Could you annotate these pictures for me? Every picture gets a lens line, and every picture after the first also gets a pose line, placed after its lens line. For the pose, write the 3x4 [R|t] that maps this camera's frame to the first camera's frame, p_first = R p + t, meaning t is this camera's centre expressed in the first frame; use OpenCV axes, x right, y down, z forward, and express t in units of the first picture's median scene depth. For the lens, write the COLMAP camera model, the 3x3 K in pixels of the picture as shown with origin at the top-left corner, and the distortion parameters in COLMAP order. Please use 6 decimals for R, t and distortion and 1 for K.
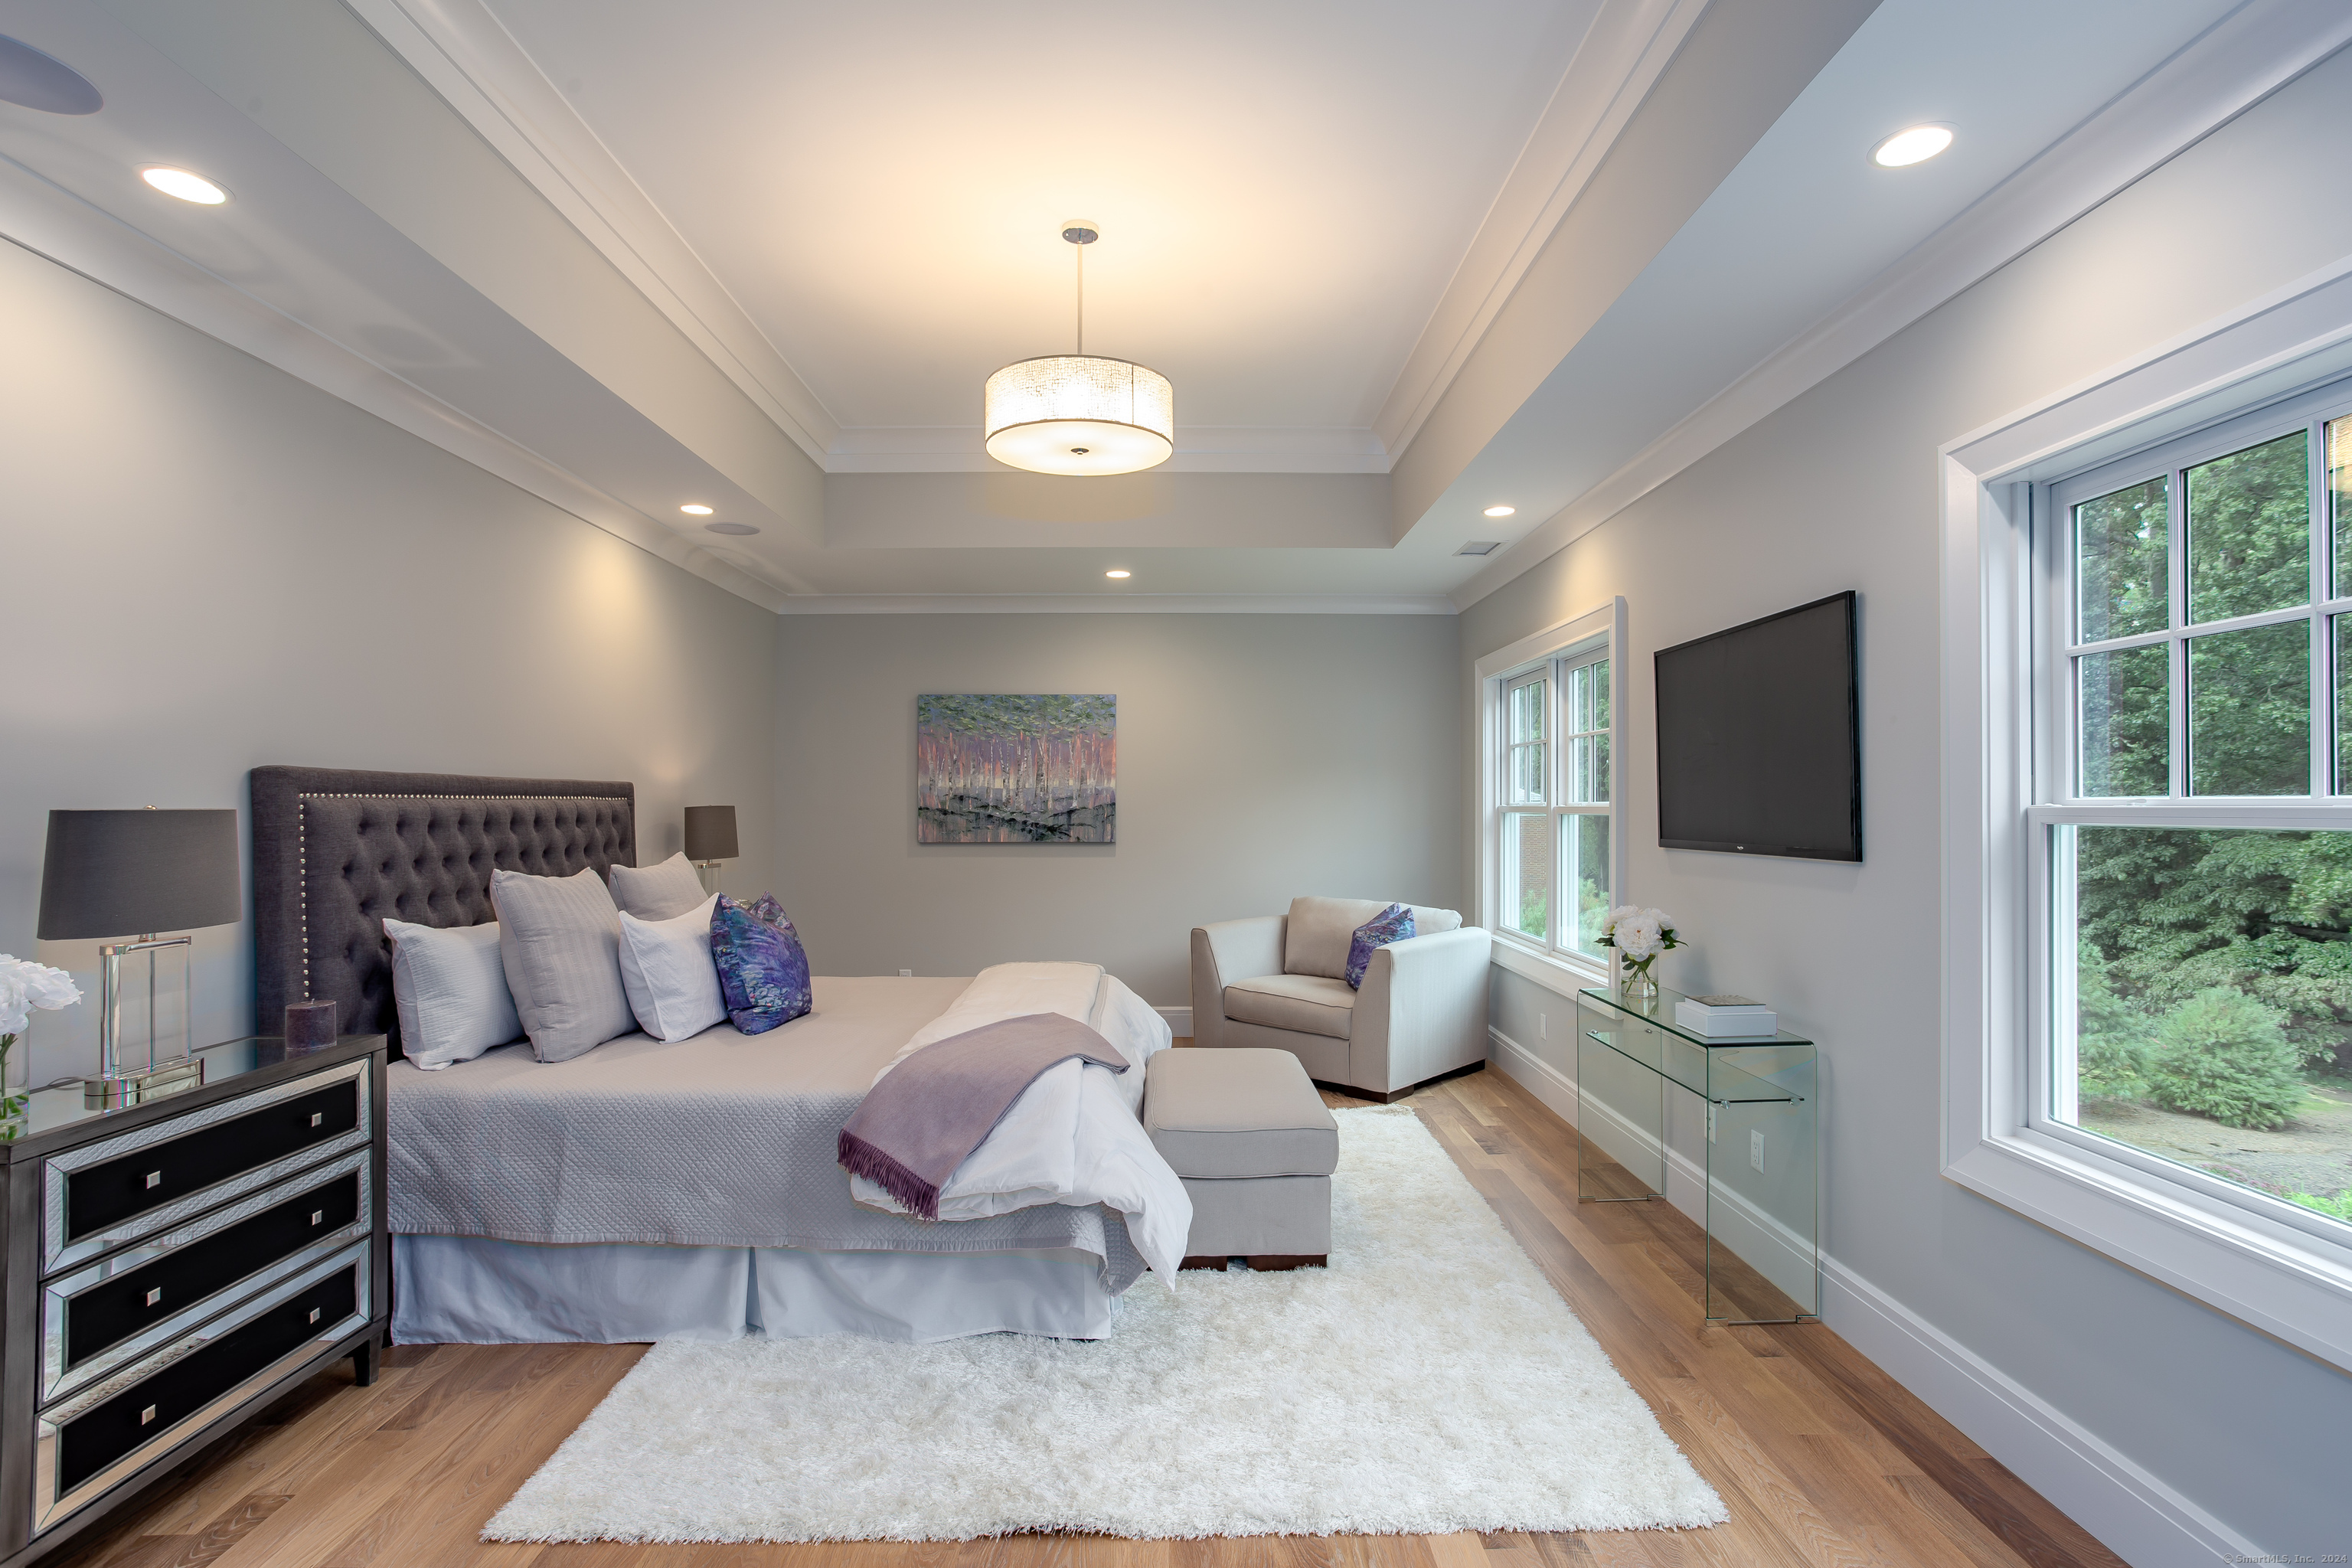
lens RADIAL K [[1151.0, 0, 1180.4], [0, 1151.0, 792.4], [0, 0, 1]] dist [-0.046480, 0.026367]
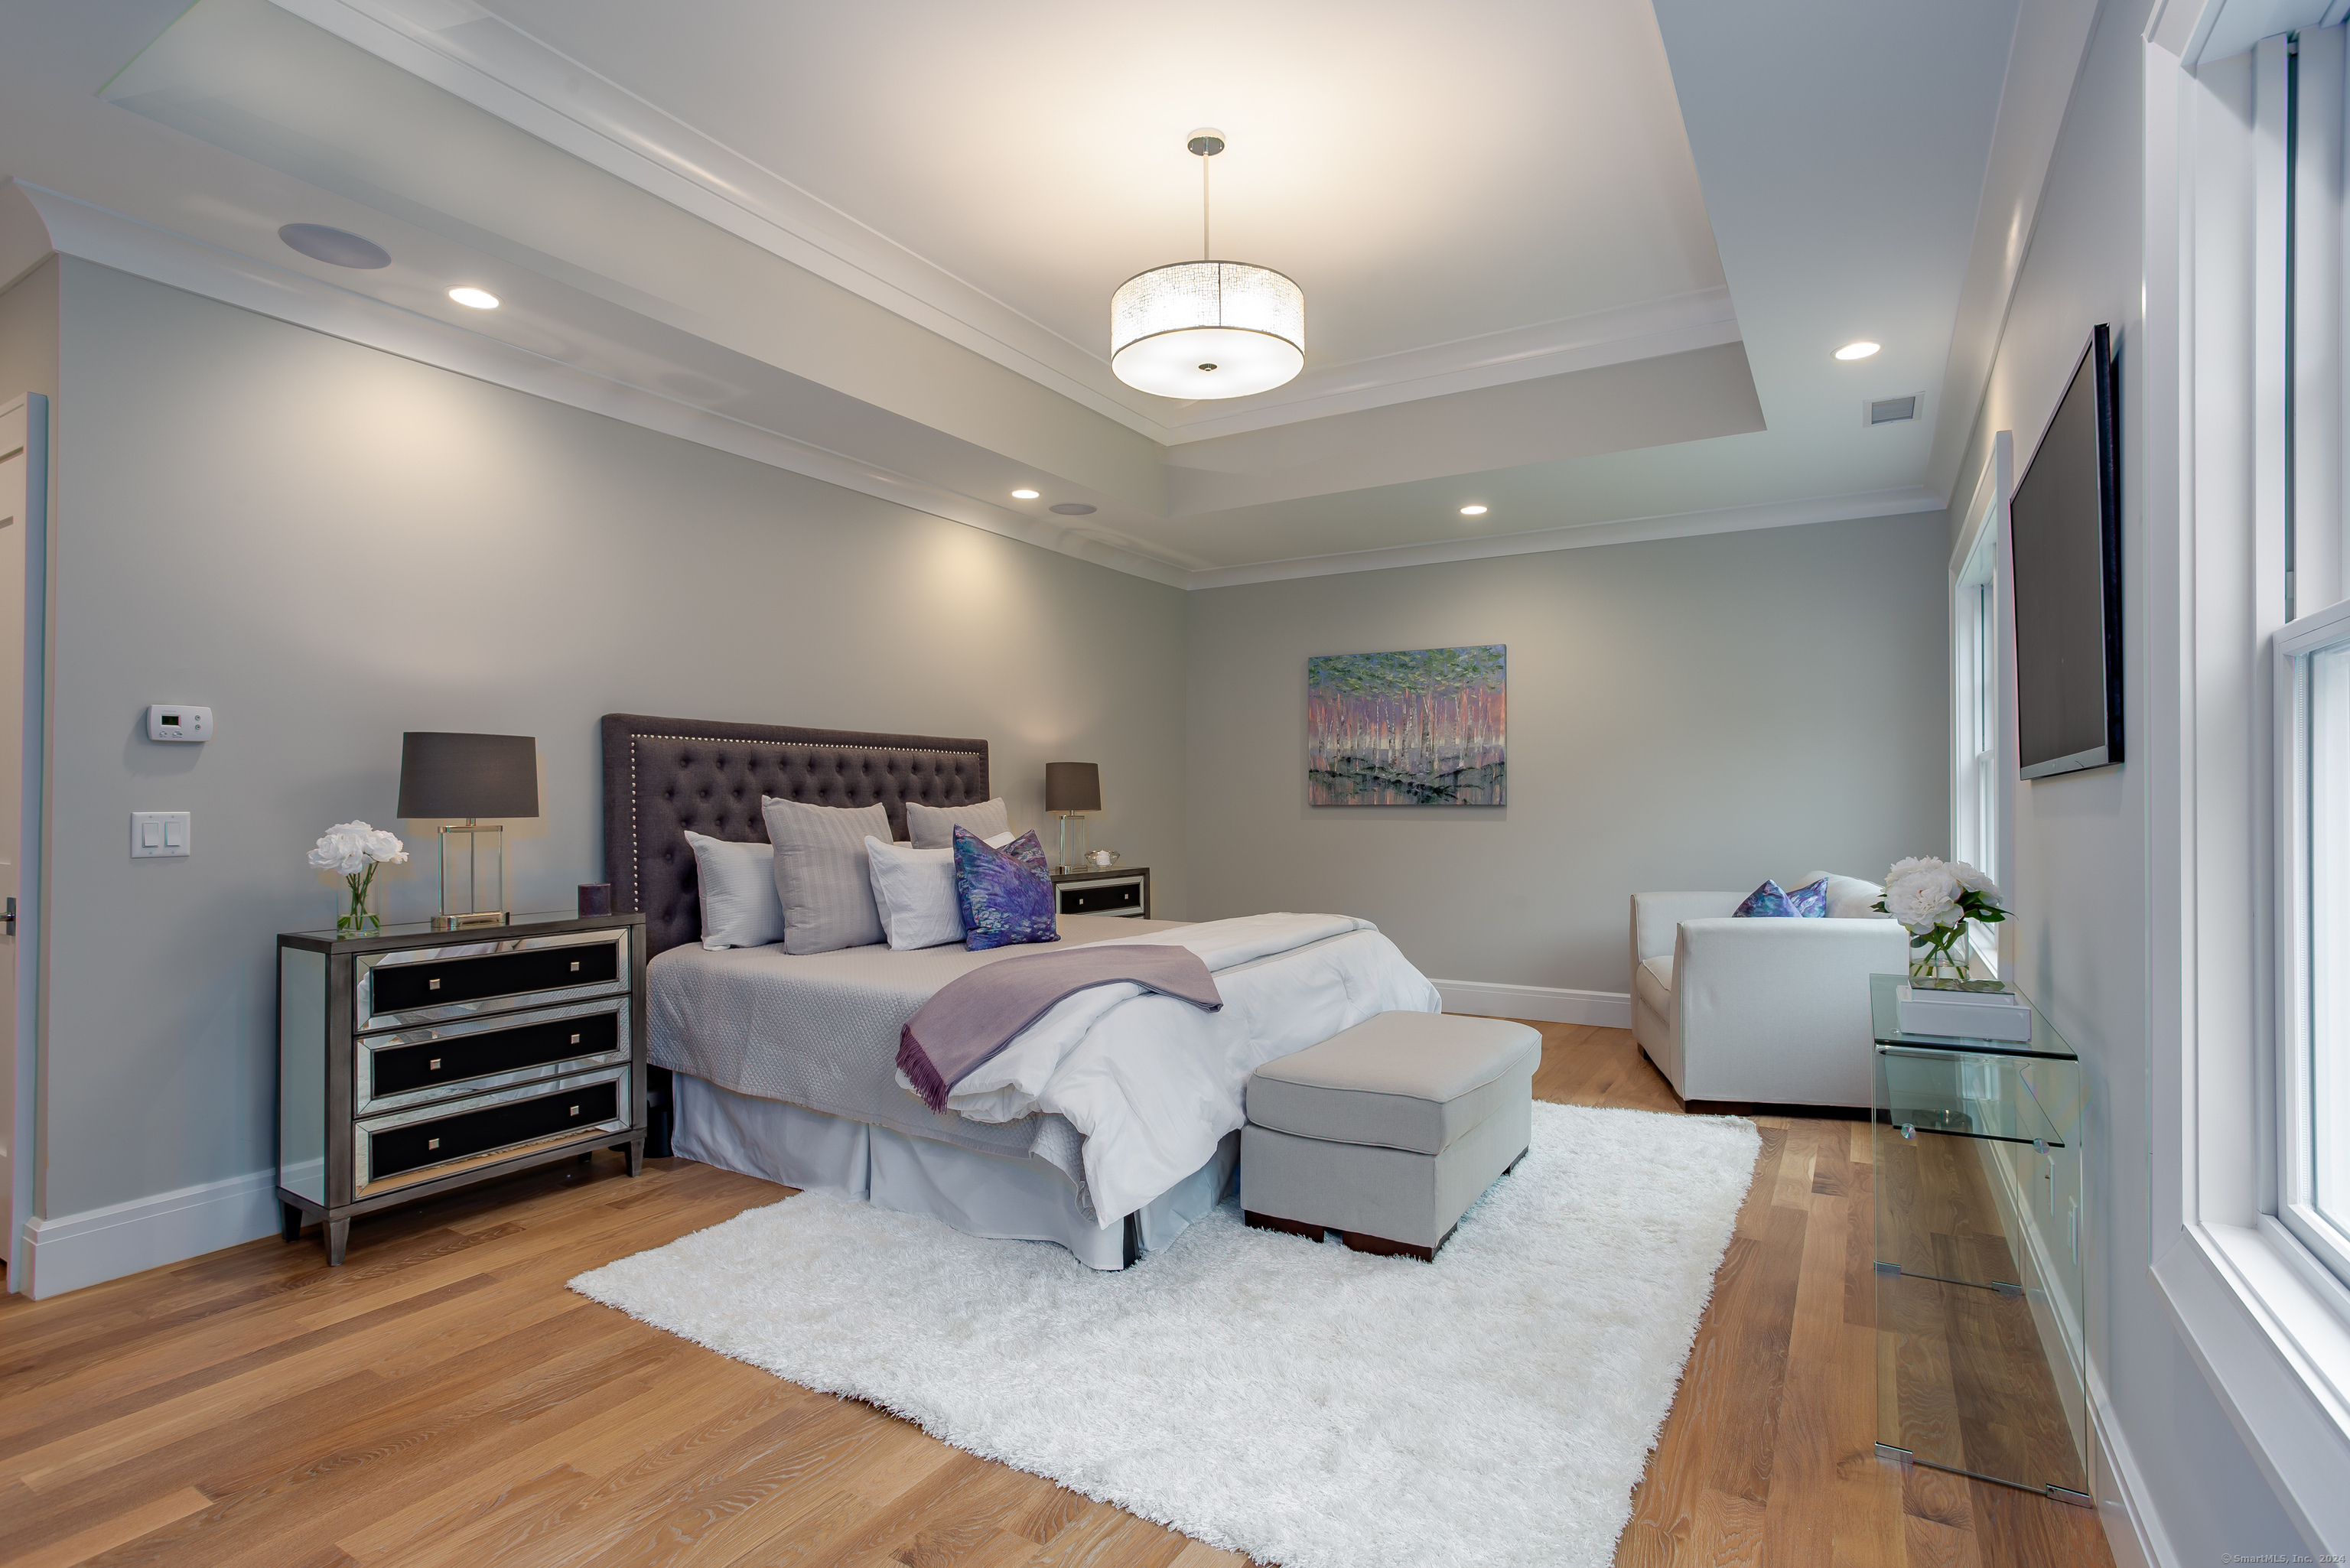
lens RADIAL K [[1148.2, 0, 1169.1], [0, 1148.2, 787.3], [0, 0, 1]] dist [-0.063889, 0.040429]
pose [[0.843180, -0.005658, -0.537601, 0.392111], [0.004803, 0.999984, -0.002991, 0.057840], [0.537610, -0.000060, 0.843194, 0.169251]]
